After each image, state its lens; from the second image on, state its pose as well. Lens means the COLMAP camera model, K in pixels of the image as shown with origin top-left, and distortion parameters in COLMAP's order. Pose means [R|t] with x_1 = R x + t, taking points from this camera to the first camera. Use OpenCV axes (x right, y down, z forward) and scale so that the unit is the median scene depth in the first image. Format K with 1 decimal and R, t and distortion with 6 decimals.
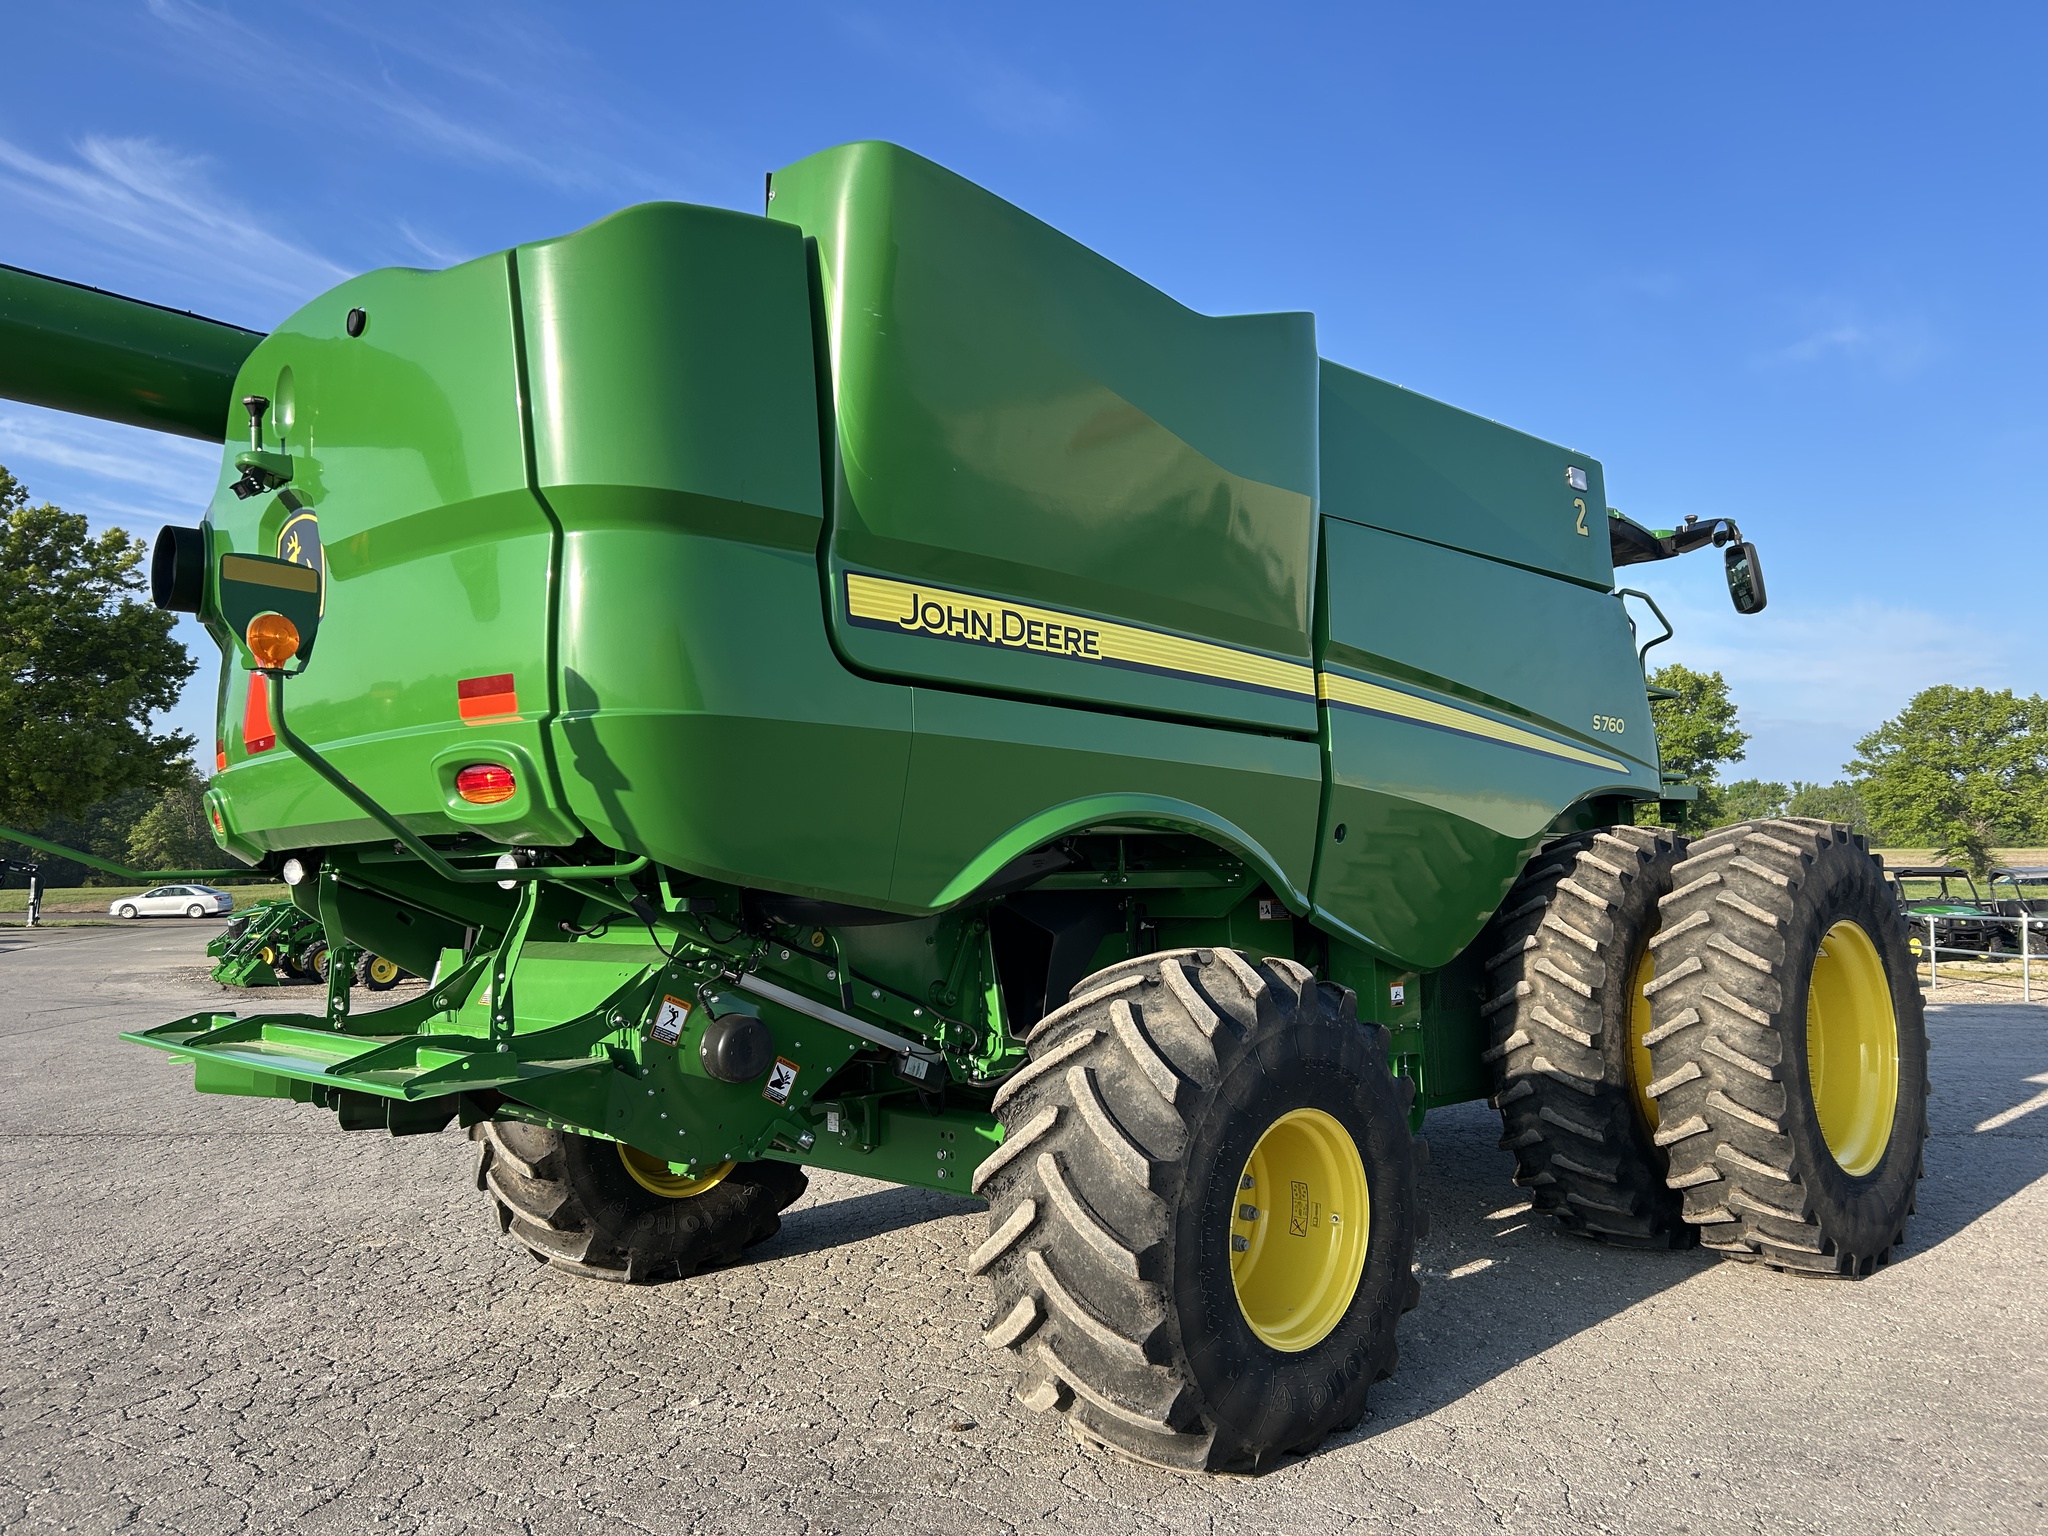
lens RADIAL K [[1620.4, 0, 1097.4], [0, 1620.4, 769.4], [0, 0, 1]] dist [0.056691, -0.005468]
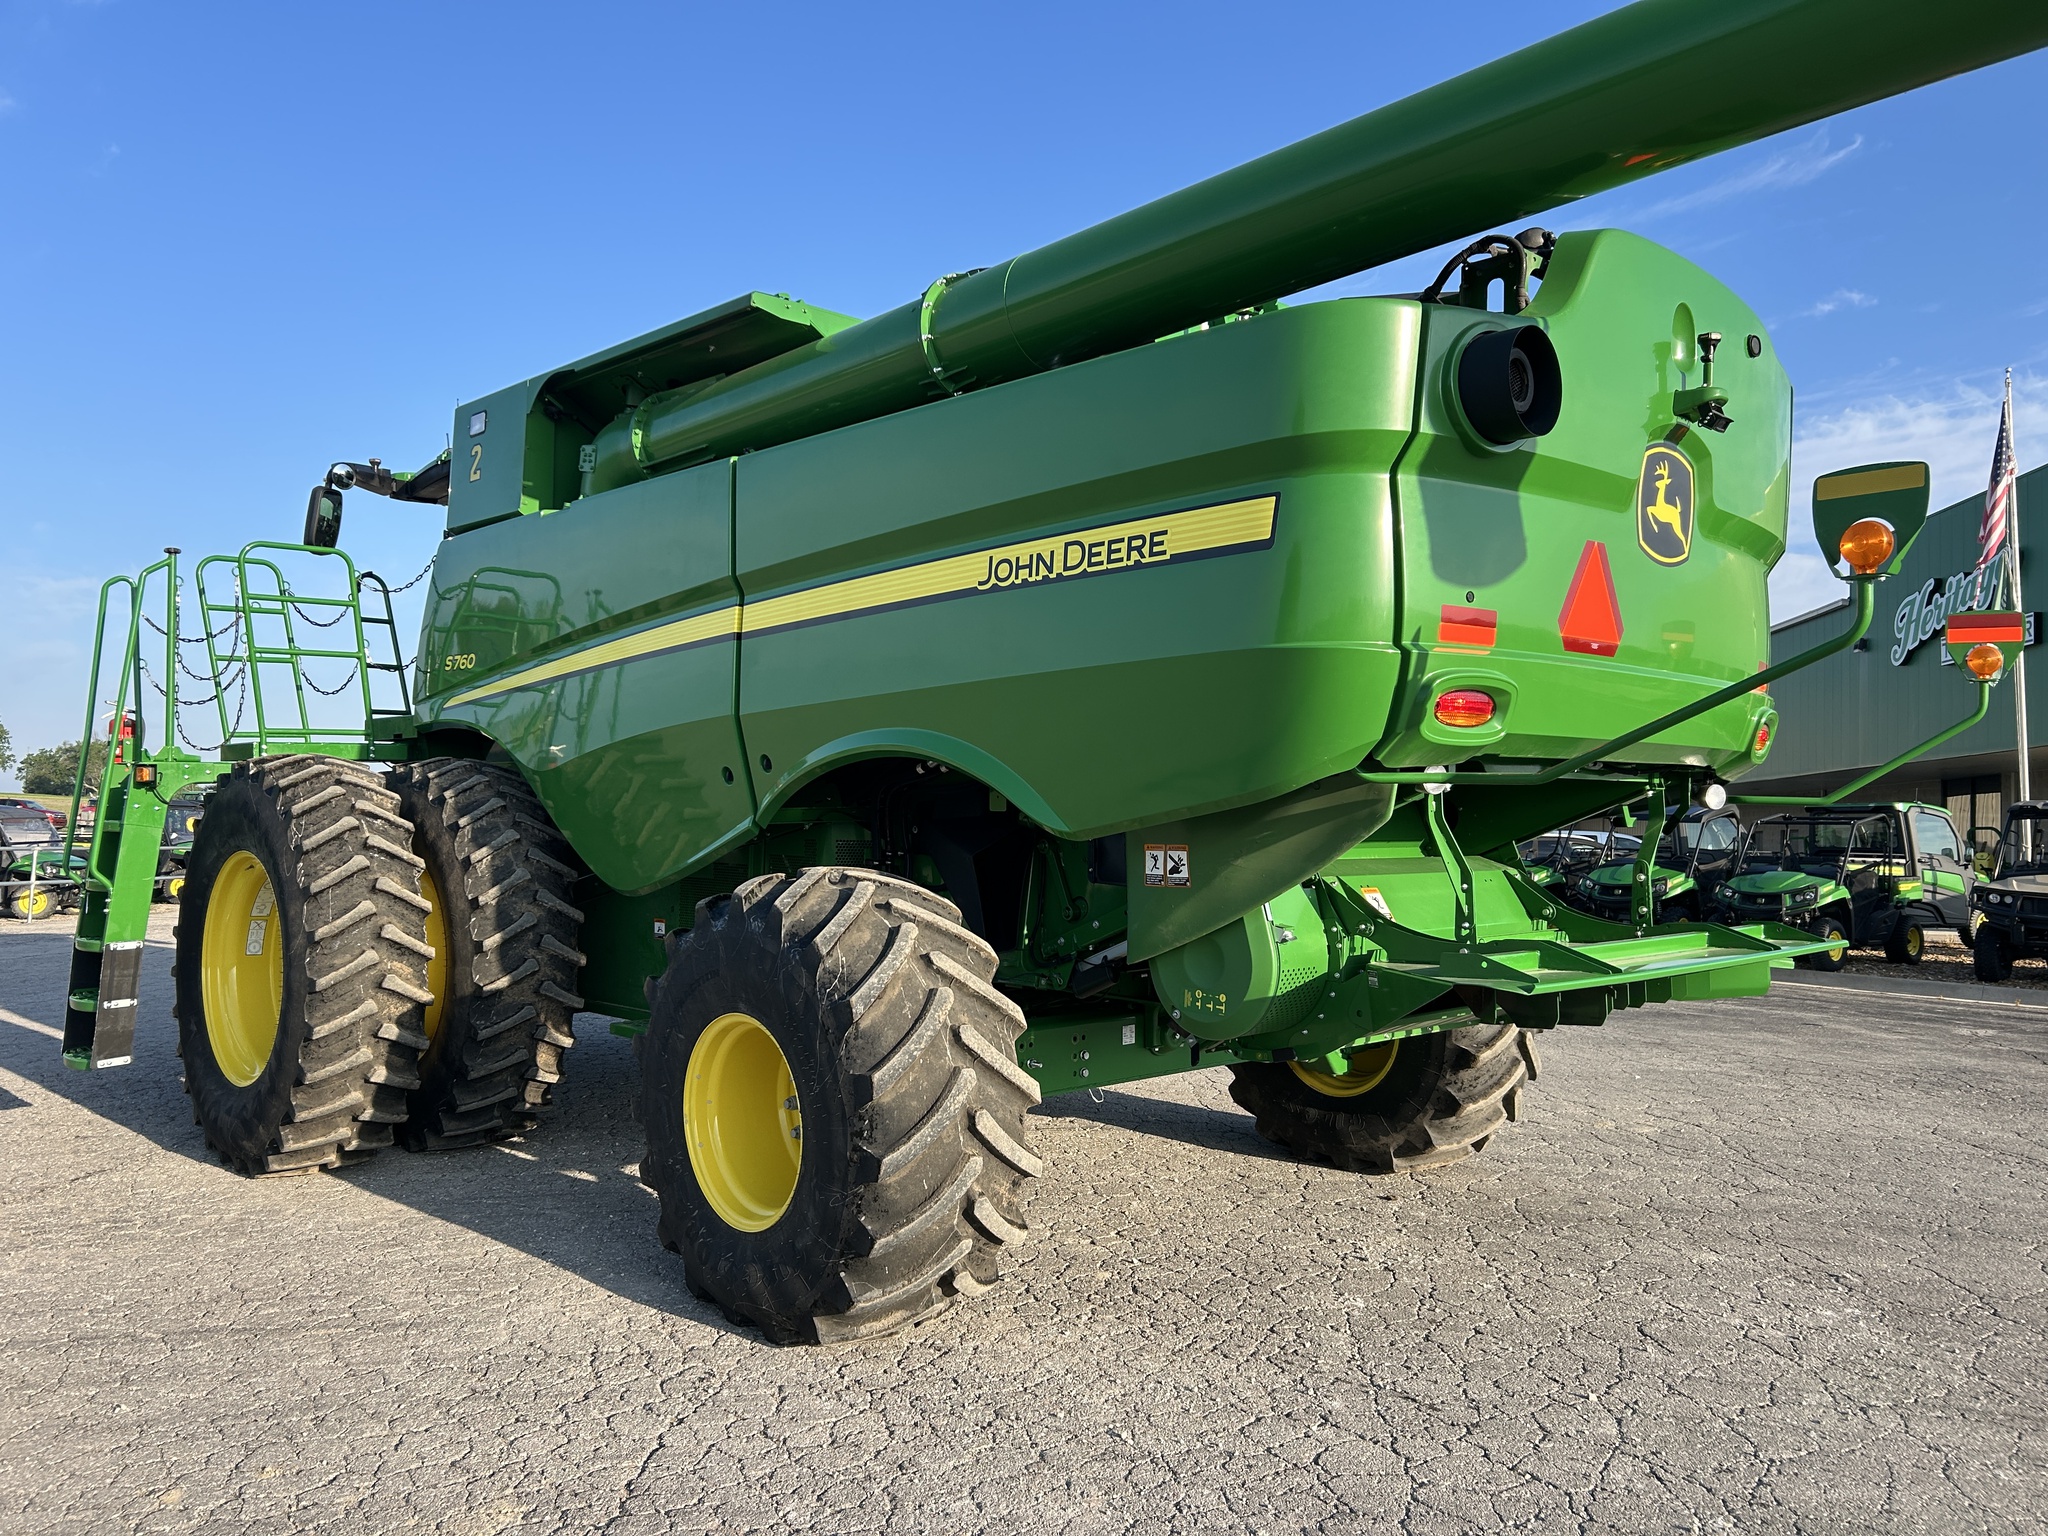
lens RADIAL K [[1519.8, 0, 1024.0], [0, 1519.8, 768.0], [0, 0, 1]] dist [0.087109, -0.107553]
pose [[0.000974, -0.039005, -0.999239, 0.883122], [0.094447, 0.994776, -0.038738, 0.077580], [0.995529, -0.094338, 0.004653, 0.931845]]
